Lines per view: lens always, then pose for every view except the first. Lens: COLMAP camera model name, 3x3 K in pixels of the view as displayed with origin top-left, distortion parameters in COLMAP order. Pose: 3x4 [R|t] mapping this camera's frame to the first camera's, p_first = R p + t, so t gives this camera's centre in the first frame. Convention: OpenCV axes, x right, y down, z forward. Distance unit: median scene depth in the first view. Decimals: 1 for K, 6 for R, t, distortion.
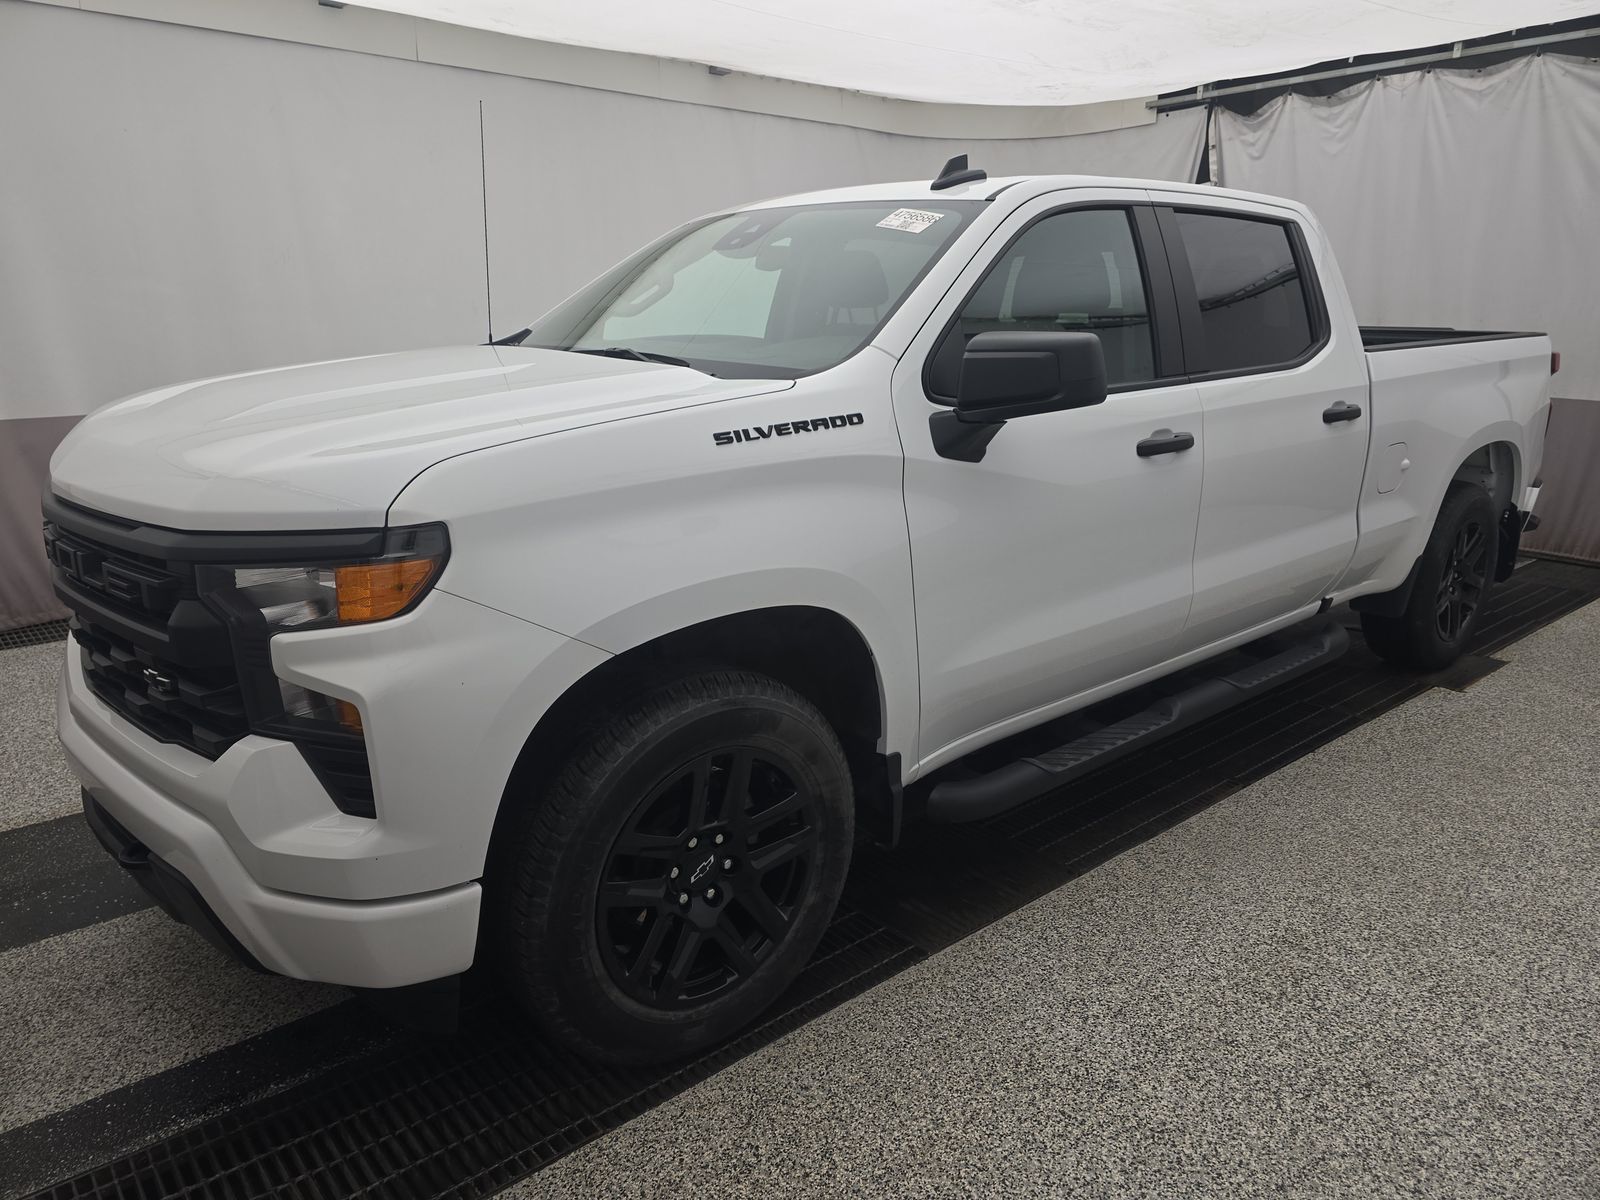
lens RADIAL K [[1068.3, 0, 794.5], [0, 1068.3, 600.0], [0, 0, 1]] dist [0.006908, 0.000446]
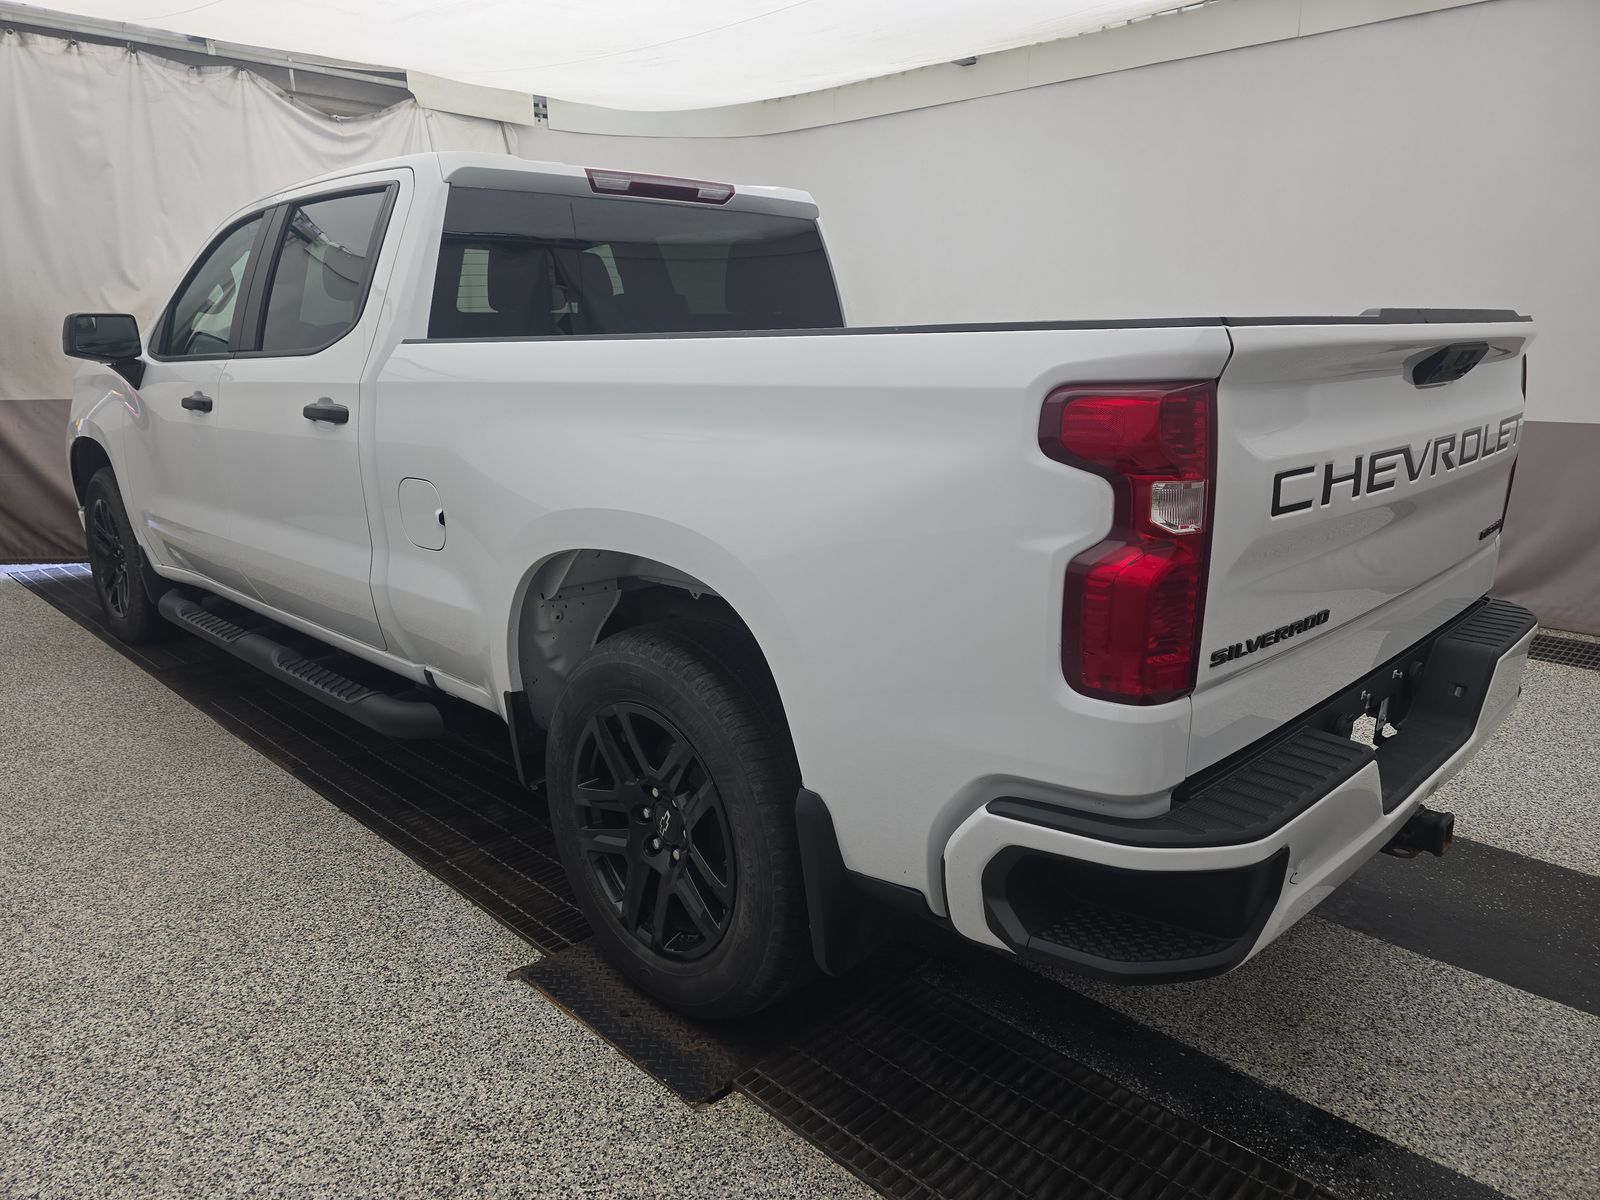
lens RADIAL K [[1068.3, 0, 794.5], [0, 1068.3, 600.0], [0, 0, 1]] dist [0.006908, 0.000446]
pose [[0.091479, 0.232326, -0.968327, 1.234013], [-0.250568, 0.946487, 0.203415, -0.264618], [0.963767, 0.224023, 0.144797, 1.126307]]
